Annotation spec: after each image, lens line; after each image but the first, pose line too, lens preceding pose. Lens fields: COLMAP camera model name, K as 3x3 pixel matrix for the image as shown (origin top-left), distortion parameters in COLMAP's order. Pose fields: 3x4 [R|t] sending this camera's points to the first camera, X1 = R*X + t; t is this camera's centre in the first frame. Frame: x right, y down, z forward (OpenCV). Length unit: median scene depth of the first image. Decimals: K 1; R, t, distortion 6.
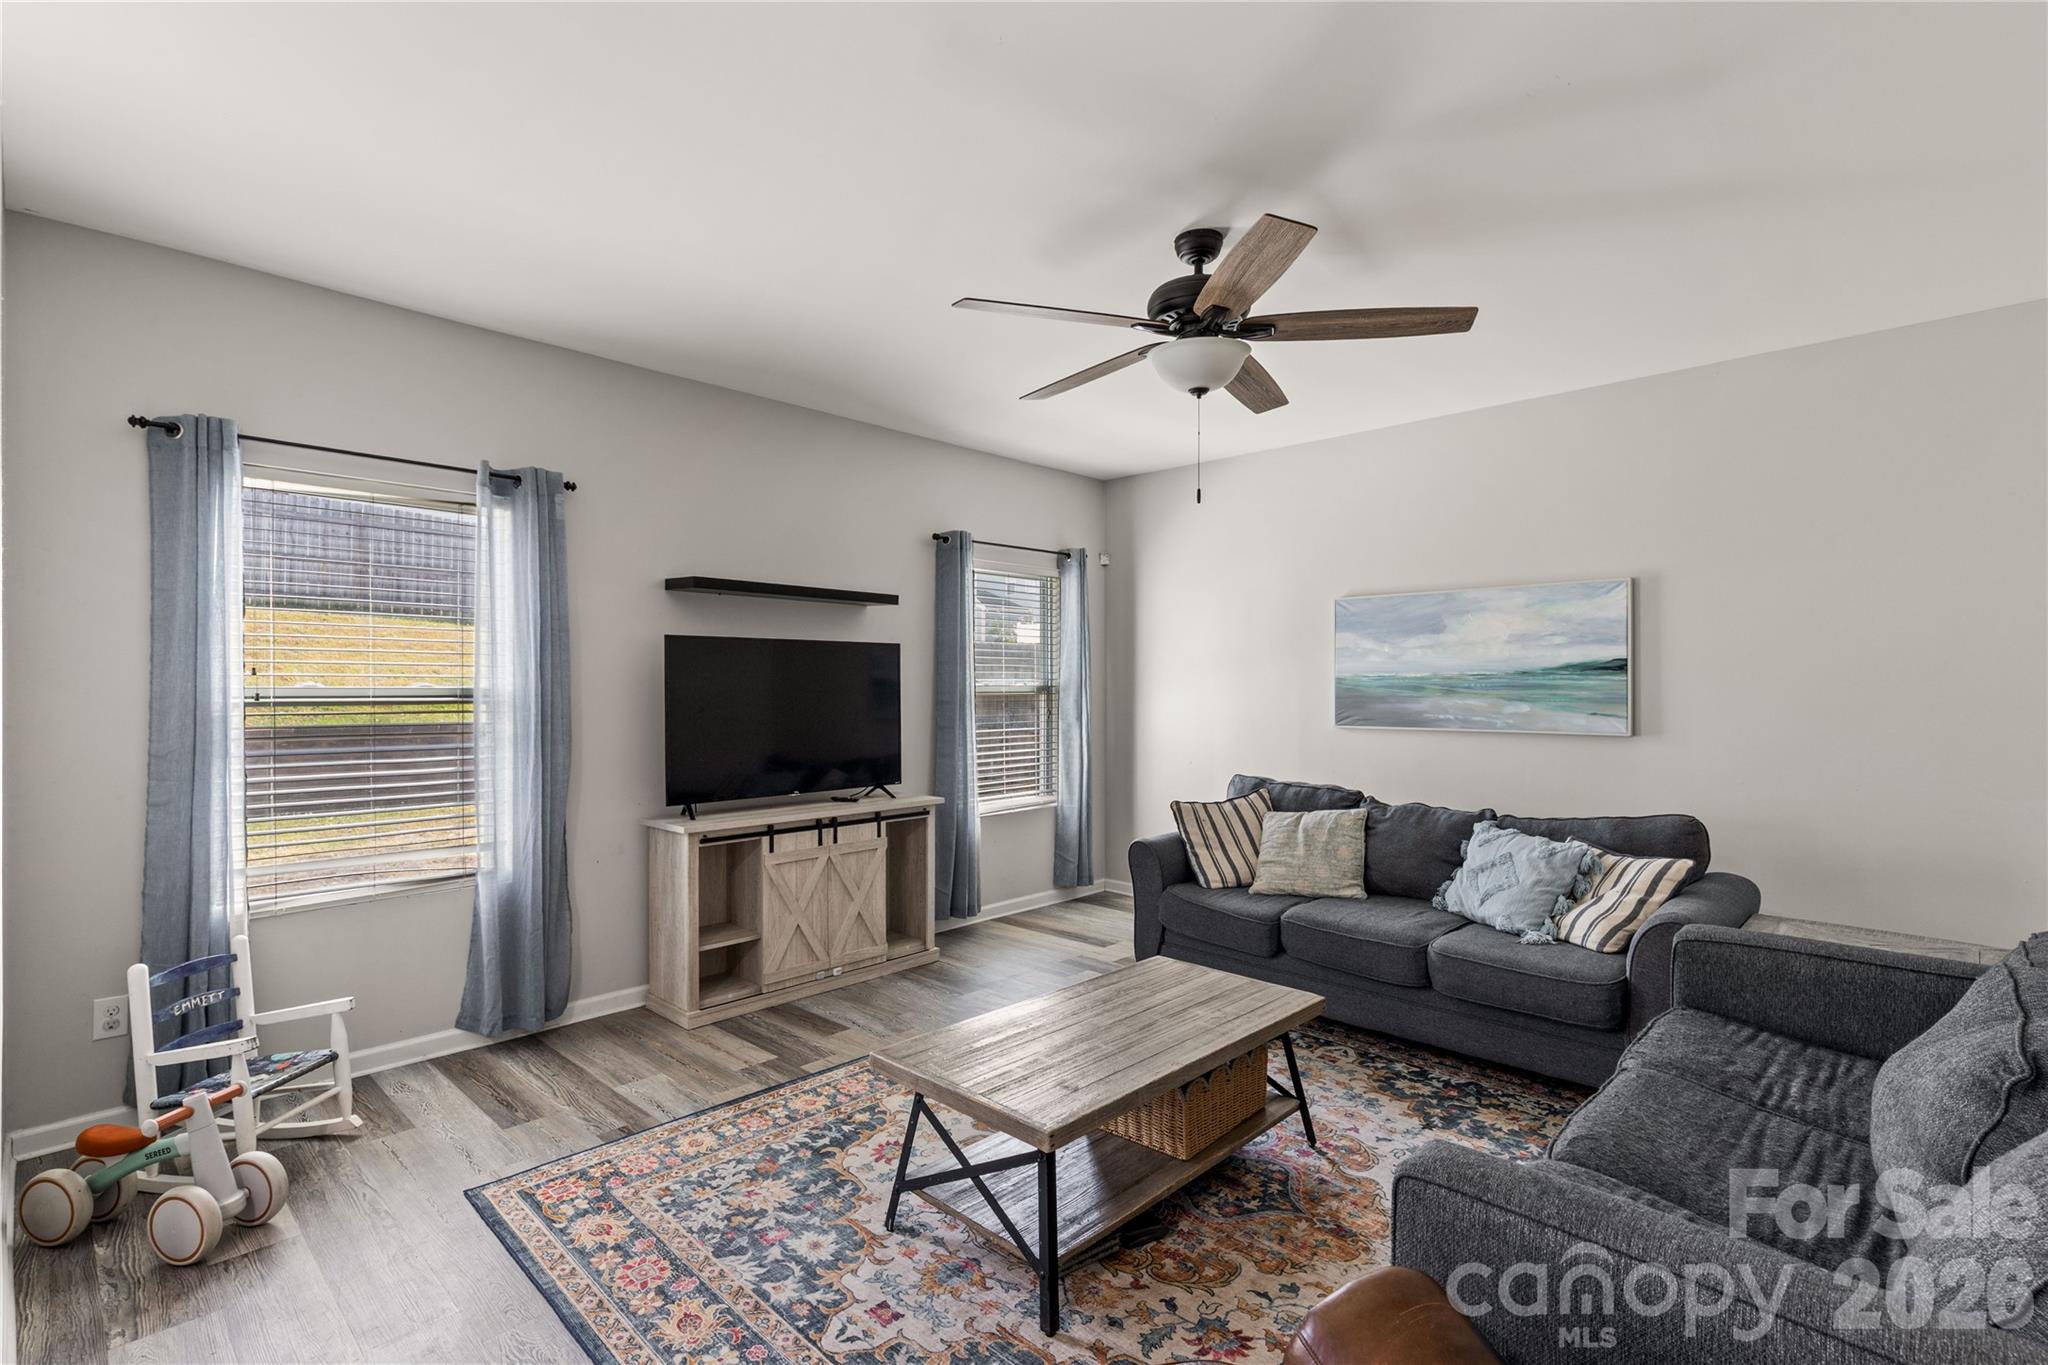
lens RADIAL K [[951.8, 0, 1017.7], [0, 951.8, 685.5], [0, 0, 1]] dist [0.010755, -0.000030]
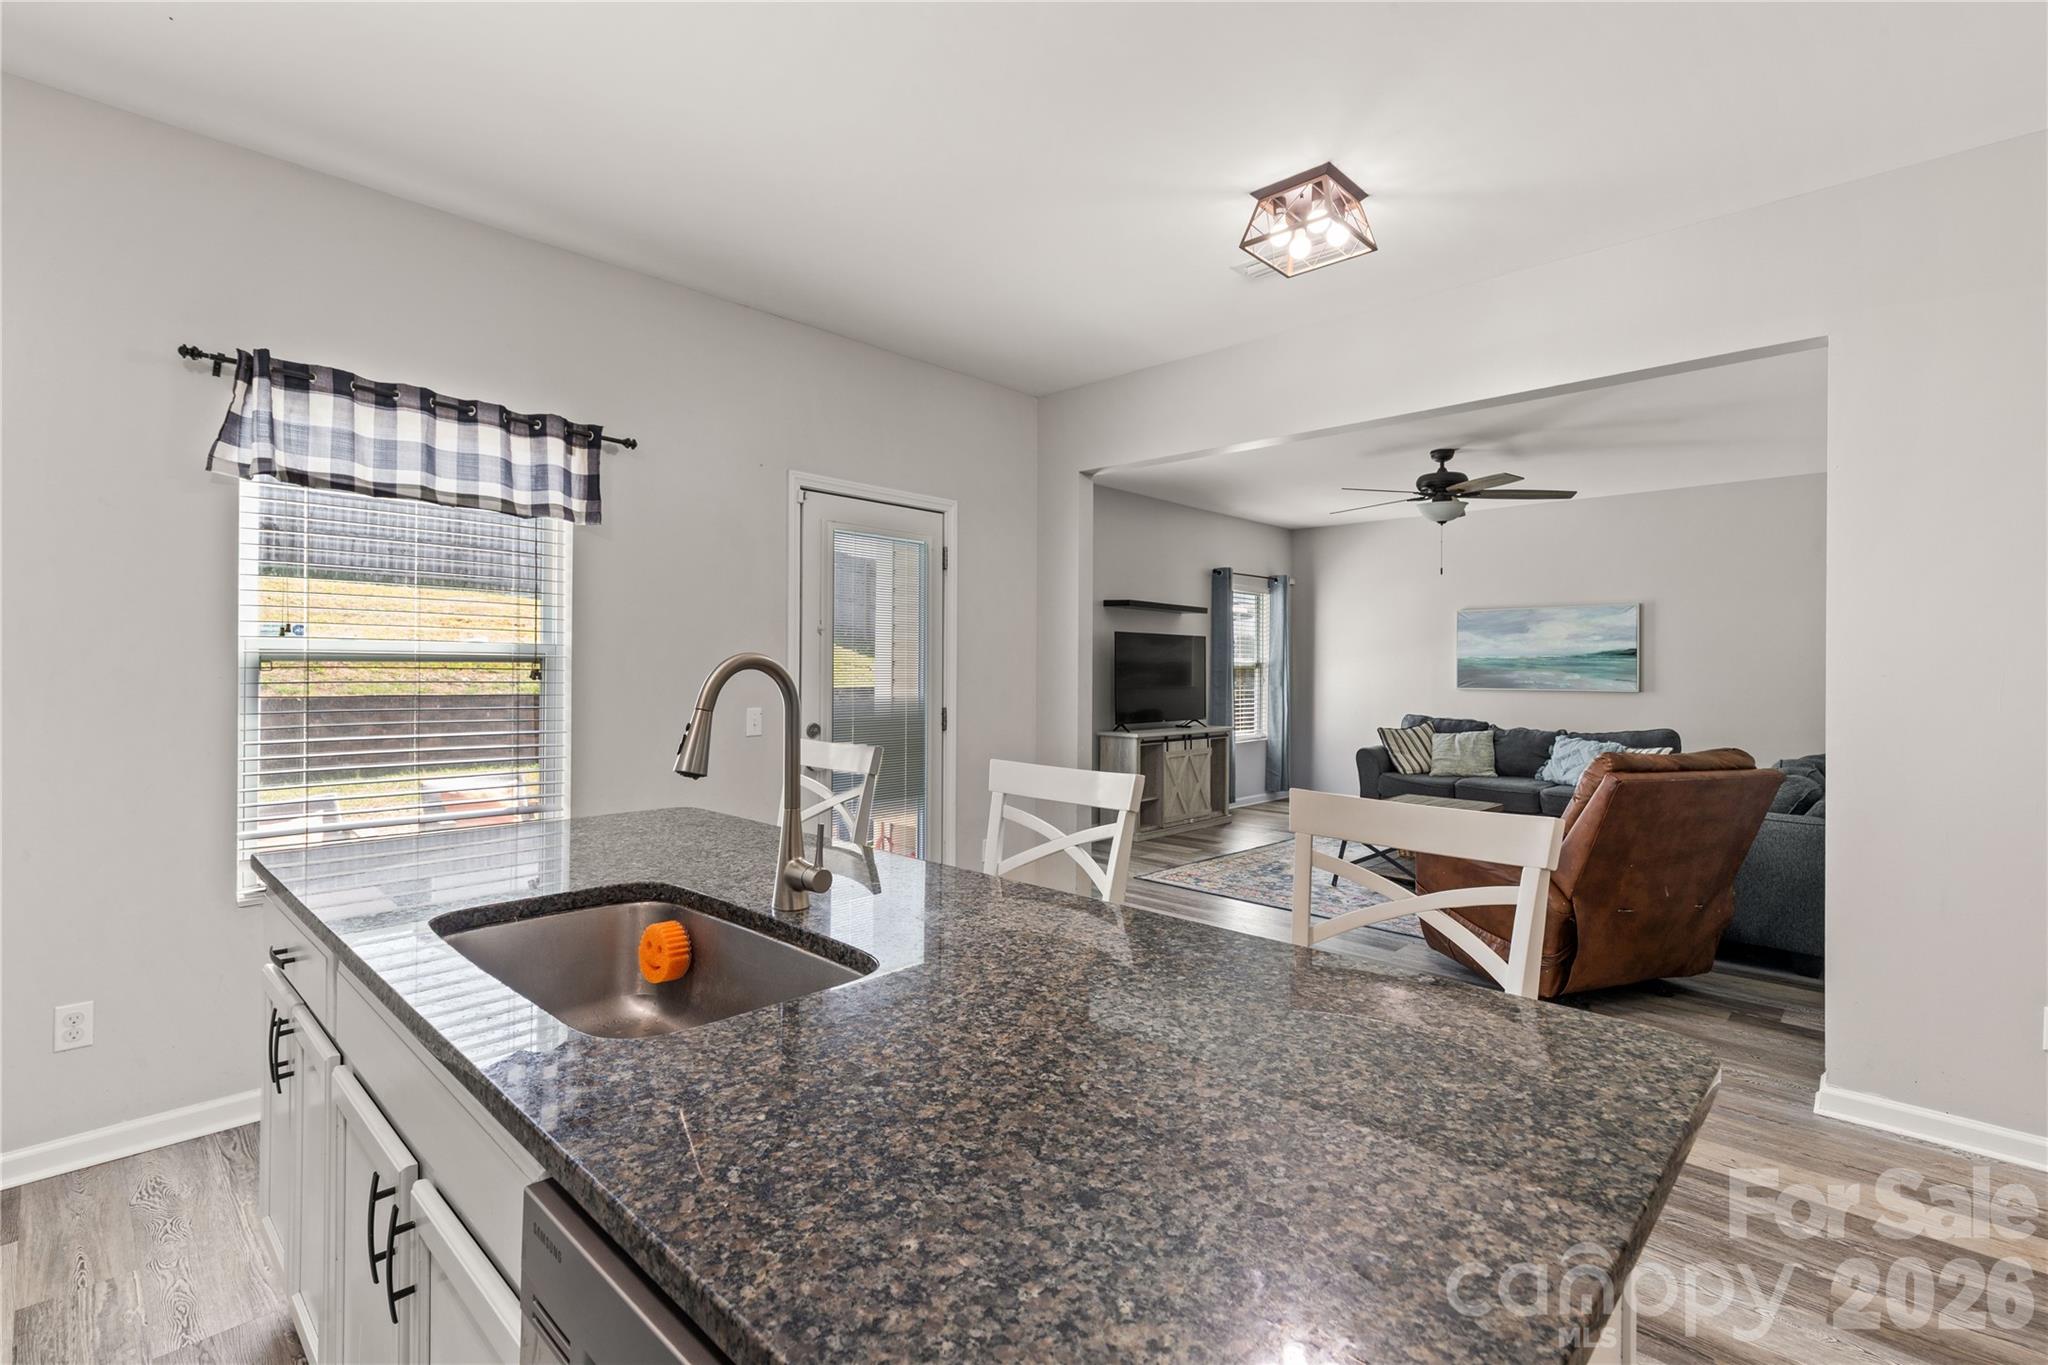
lens RADIAL K [[936.0, 0, 1013.4], [0, 936.0, 658.1], [0, 0, 1]] dist [0.004346, 0.000669]
pose [[0.999959, 0.008867, -0.001942, -0.523572], [-0.008888, 0.999900, -0.011040, 0.018870], [0.001844, 0.011057, 0.999937, -0.754569]]
